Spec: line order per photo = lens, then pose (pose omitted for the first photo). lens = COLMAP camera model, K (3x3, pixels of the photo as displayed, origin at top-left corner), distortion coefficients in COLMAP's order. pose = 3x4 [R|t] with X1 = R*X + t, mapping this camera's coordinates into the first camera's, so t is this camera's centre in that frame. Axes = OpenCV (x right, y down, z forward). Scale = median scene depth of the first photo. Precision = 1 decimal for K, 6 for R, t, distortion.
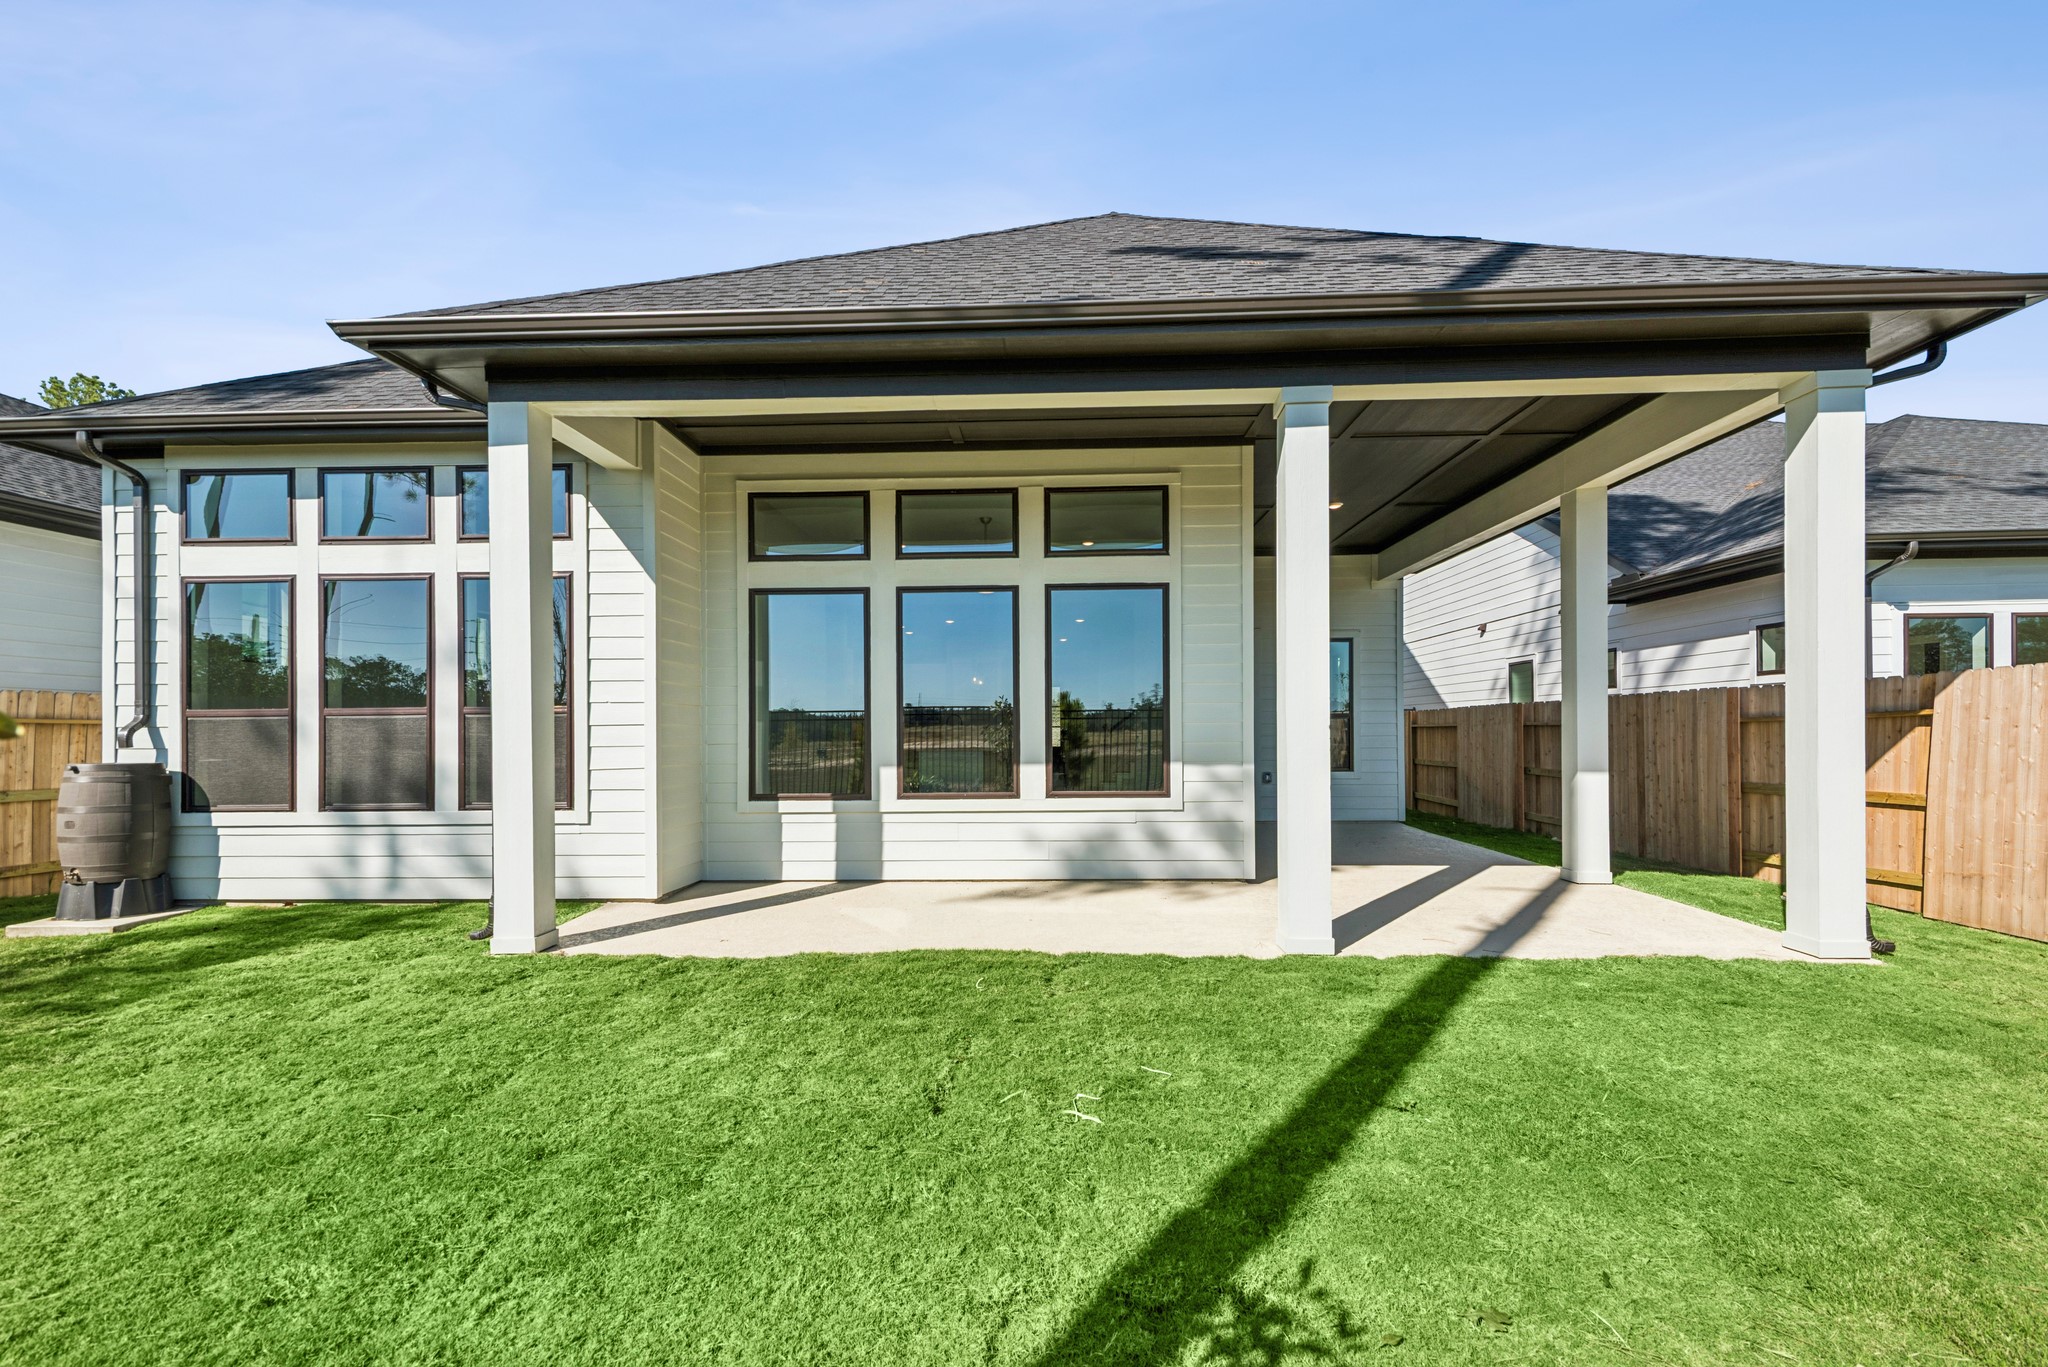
lens RADIAL K [[929.8, 0, 1022.2], [0, 929.8, 714.5], [0, 0, 1]] dist [0.013596, -0.001618]
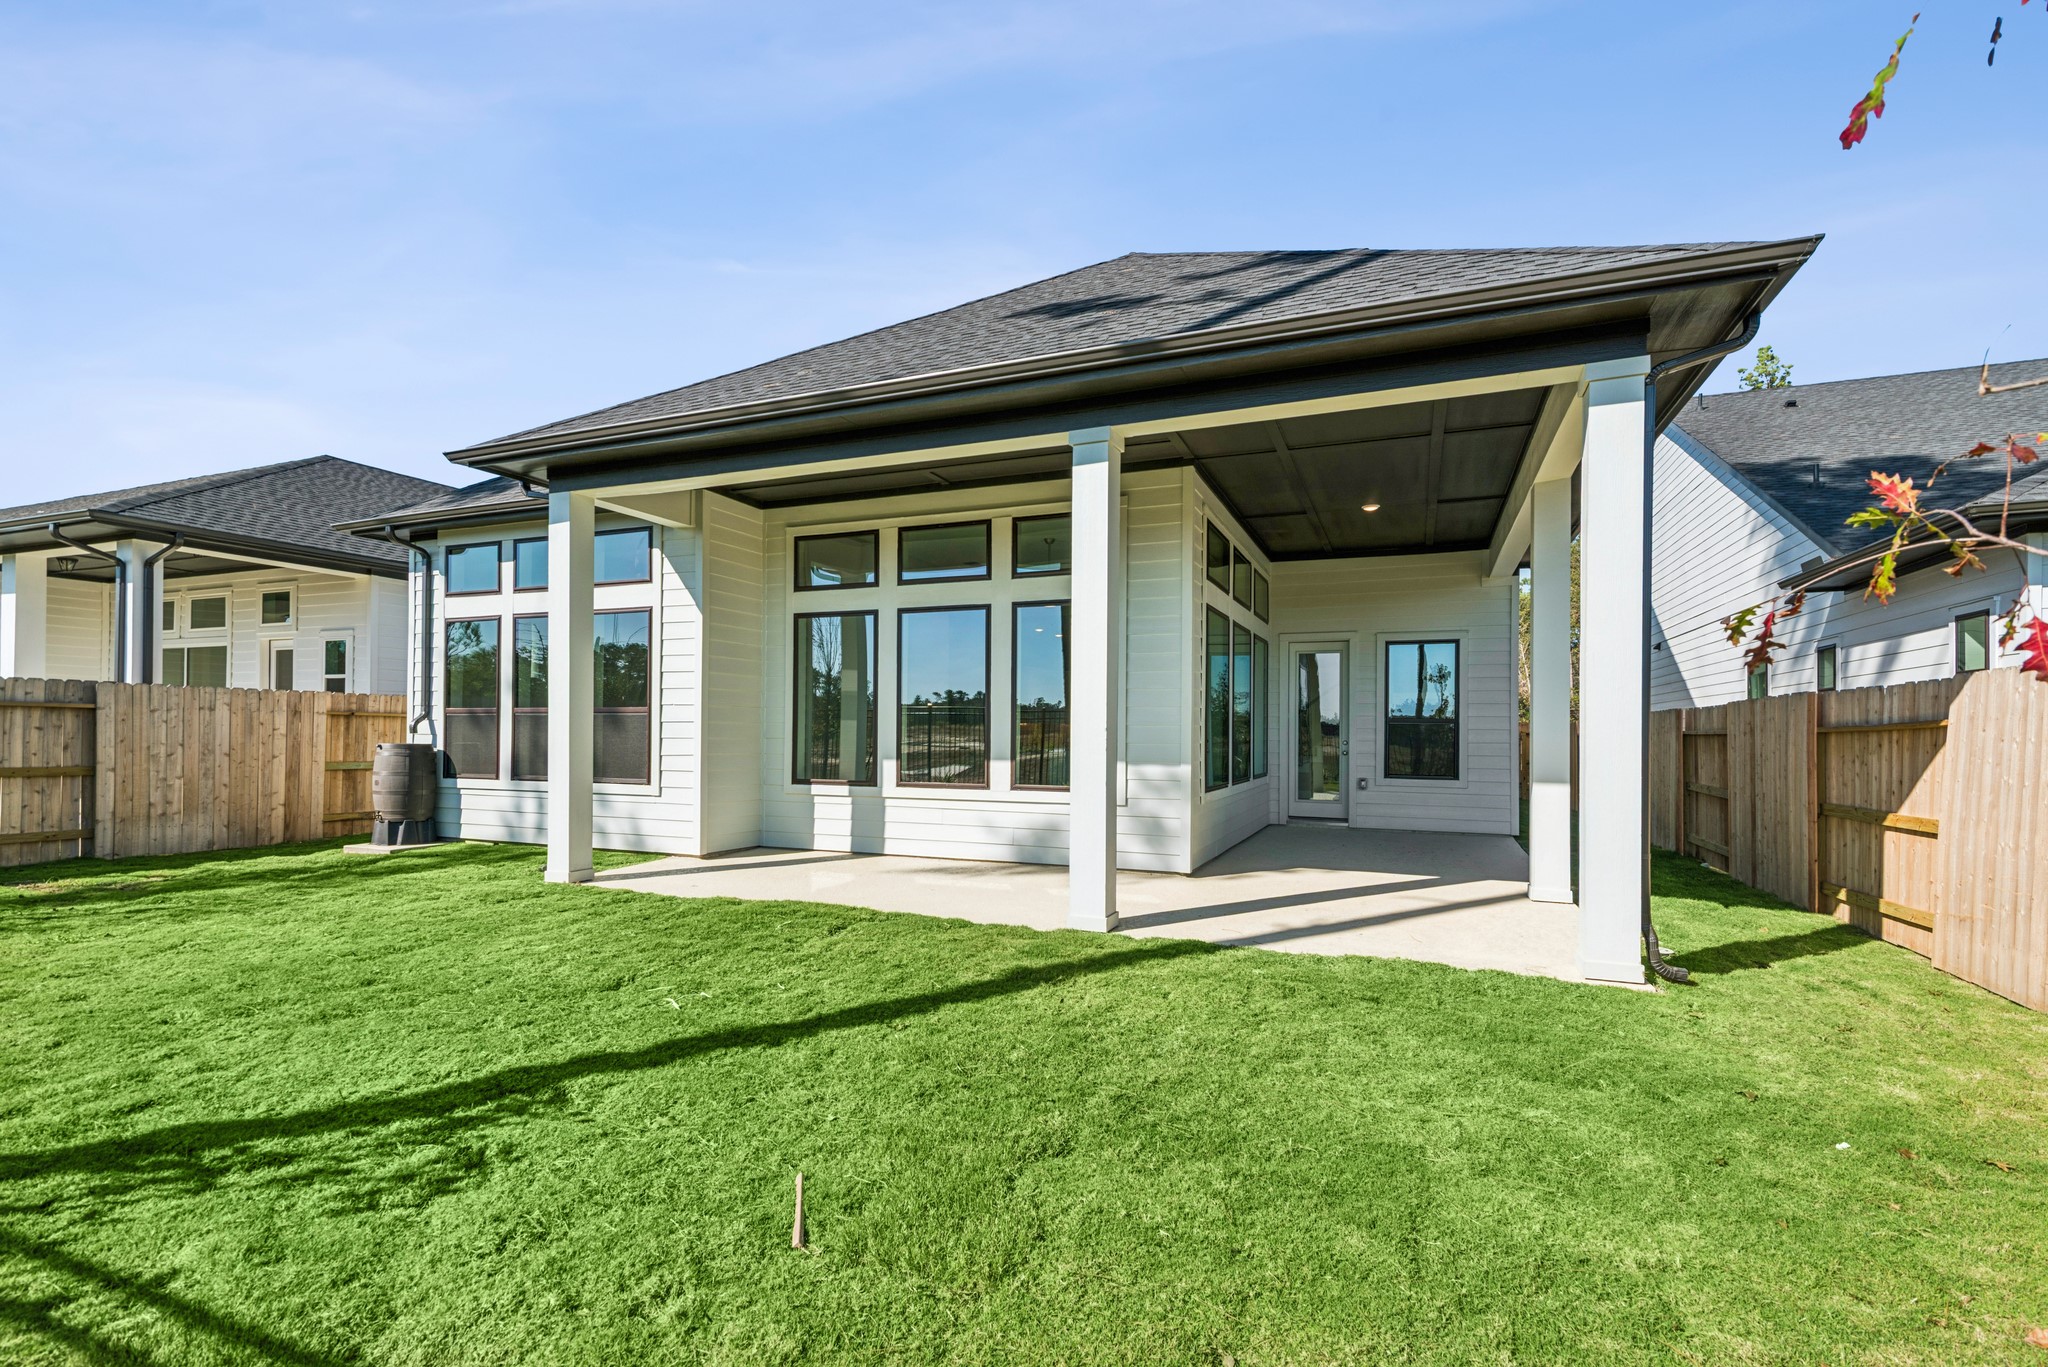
lens RADIAL K [[929.8, 0, 1046.5], [0, 929.8, 710.7], [0, 0, 1]] dist [0.013596, -0.001618]
pose [[0.940328, 0.006326, -0.340210, 0.494805], [-0.008649, 0.999948, -0.005311, -0.001905], [0.340158, 0.007936, 0.940335, -0.059392]]
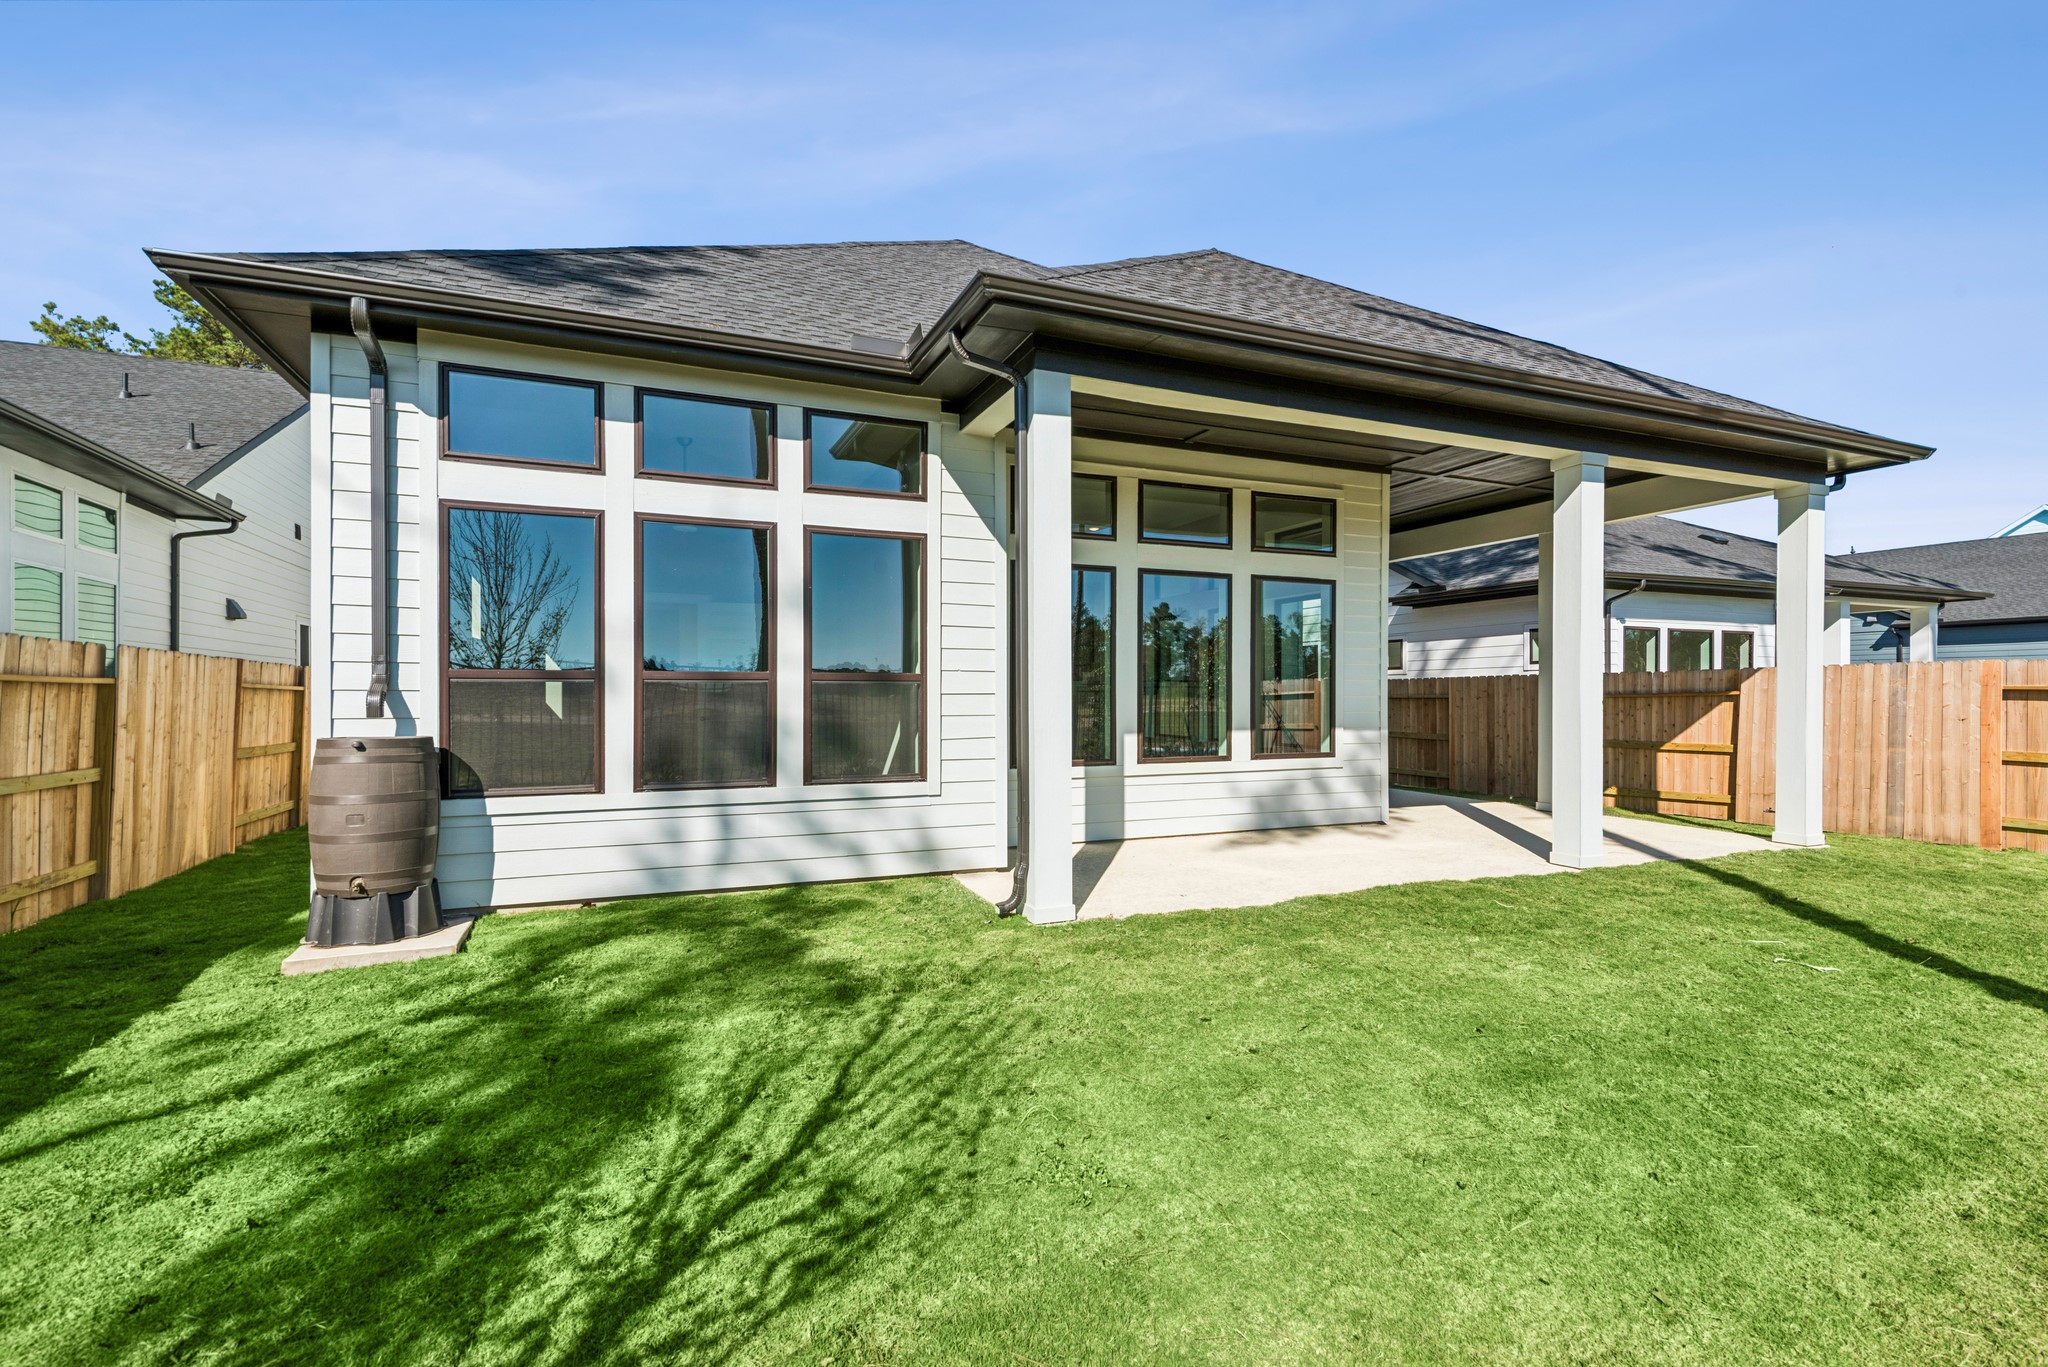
lens RADIAL K [[929.8, 0, 1028.7], [0, 929.8, 690.2], [0, 0, 1]] dist [0.013596, -0.001618]
pose [[0.902504, 0.011027, 0.430540, -0.787063], [-0.014710, 0.999878, 0.005226, 0.001641], [-0.430430, -0.011050, 0.902556, 0.081873]]
